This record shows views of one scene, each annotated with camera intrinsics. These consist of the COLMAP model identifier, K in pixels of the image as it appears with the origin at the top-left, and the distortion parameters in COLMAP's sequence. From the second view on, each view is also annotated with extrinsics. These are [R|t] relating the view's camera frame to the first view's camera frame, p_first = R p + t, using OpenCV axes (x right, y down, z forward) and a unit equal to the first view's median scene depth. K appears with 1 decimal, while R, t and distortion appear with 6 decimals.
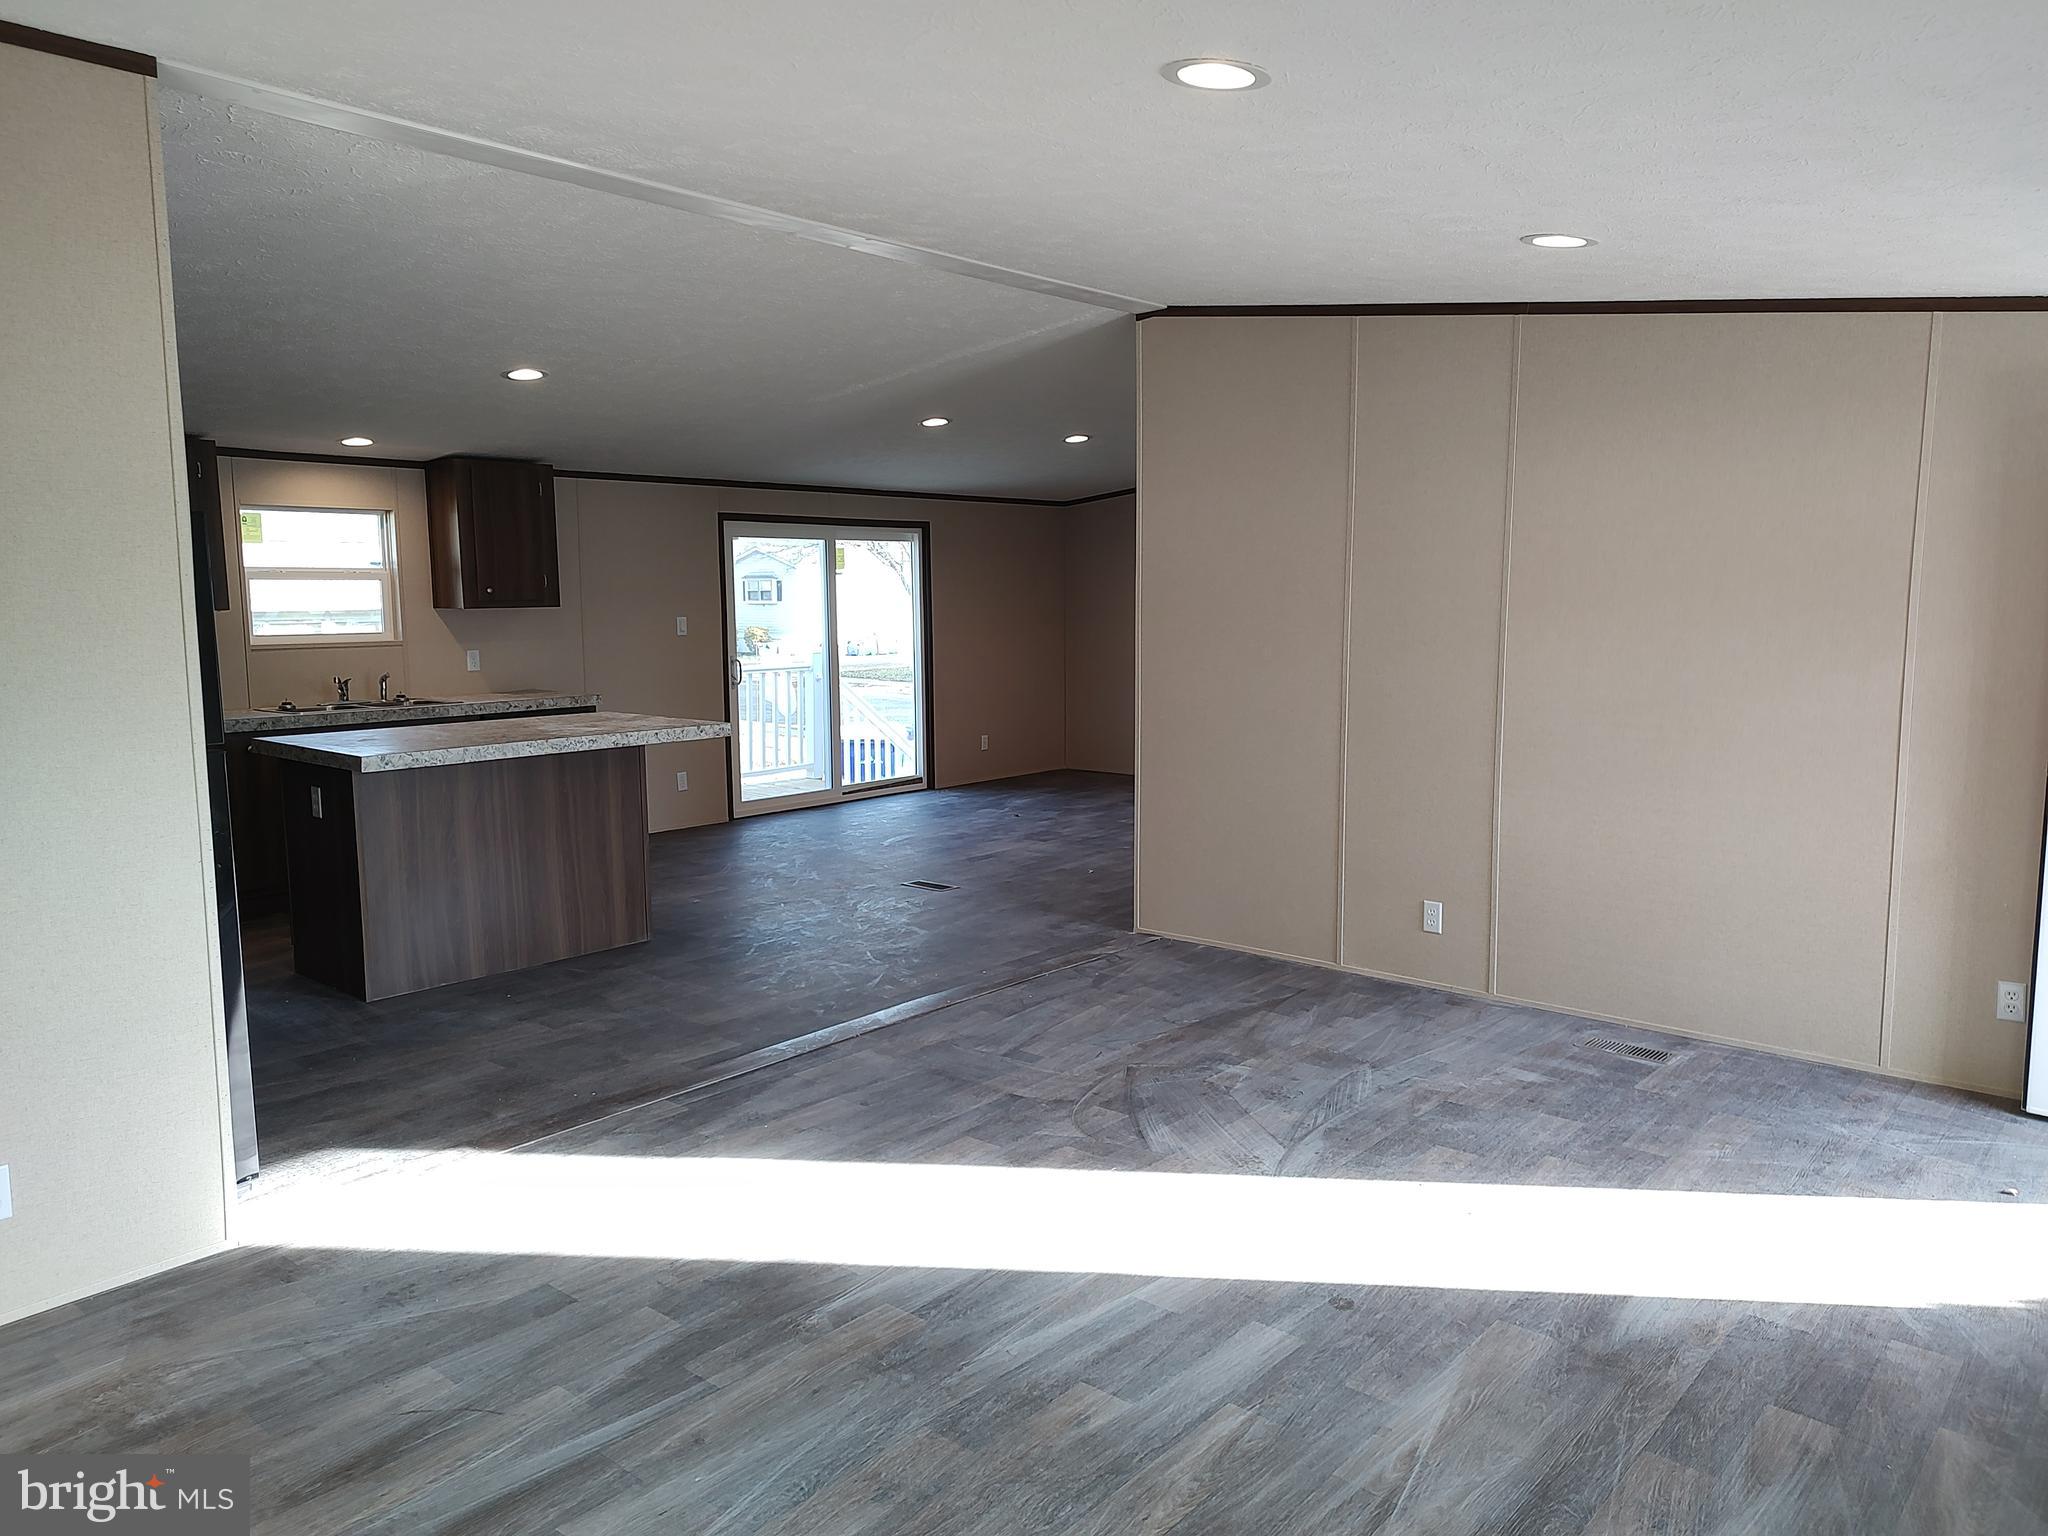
lens RADIAL K [[1459.0, 0, 1057.3], [0, 1459.0, 775.0], [0, 0, 1]] dist [0.006358, -0.046712]
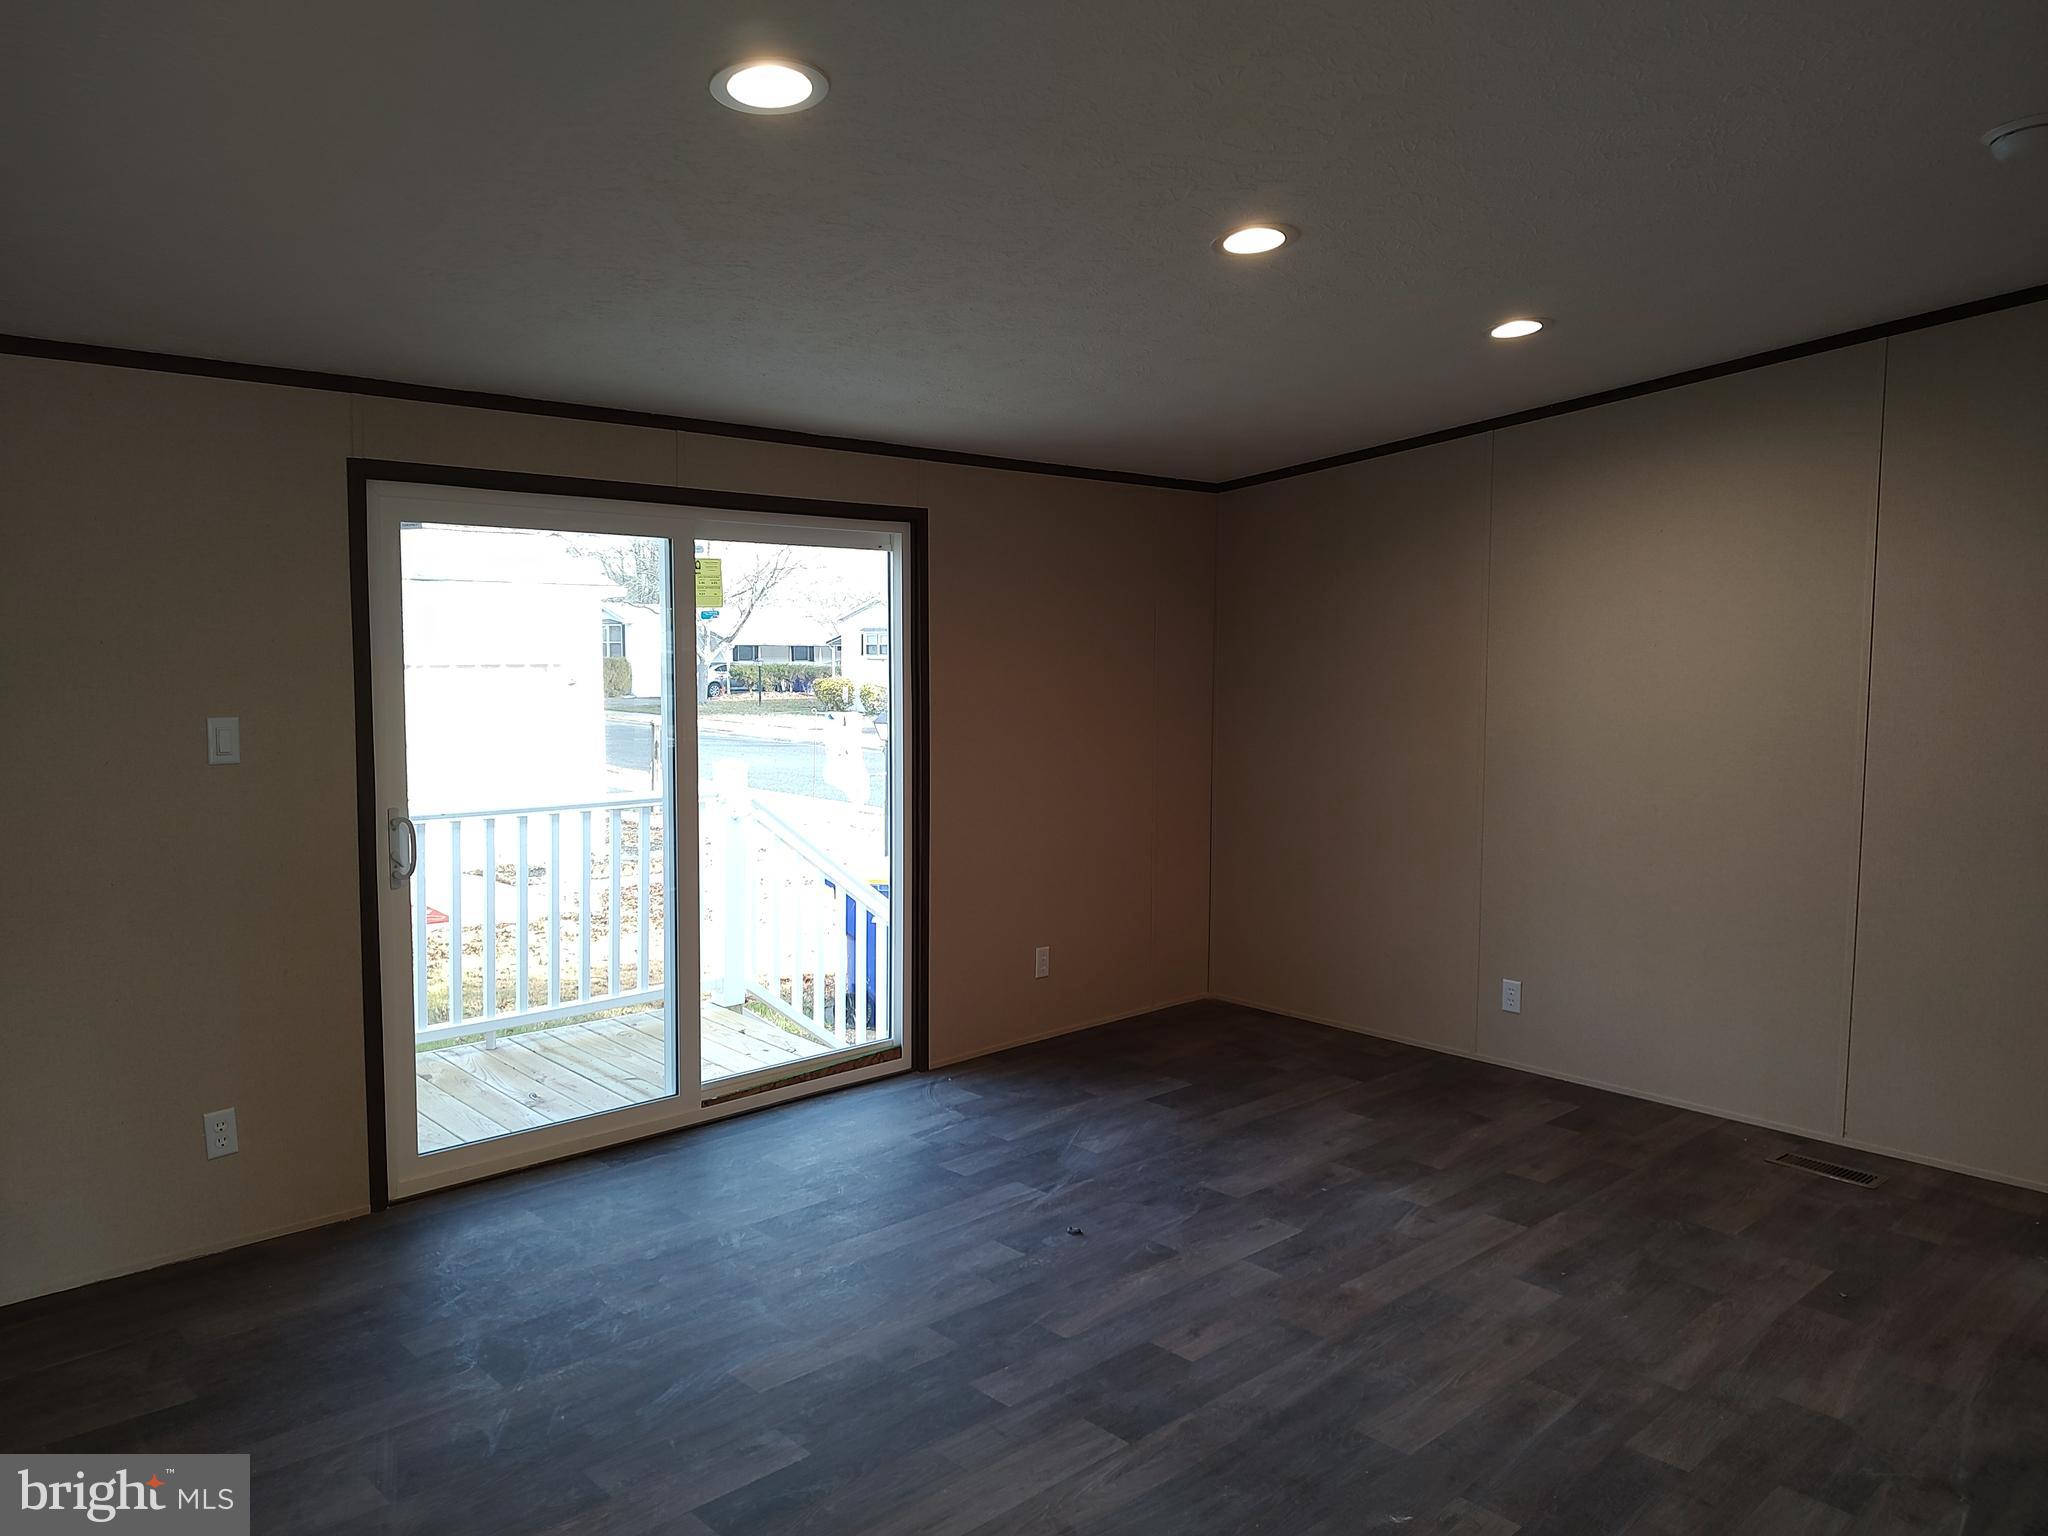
lens RADIAL K [[1460.5, 0, 1024.5], [0, 1460.5, 761.4], [0, 0, 1]] dist [0.039444, -0.054140]
pose [[0.991831, 0.018468, -0.126217, 0.007056], [-0.024338, 0.998685, -0.045123, -0.094868], [0.125218, 0.047826, 0.990976, 0.718072]]
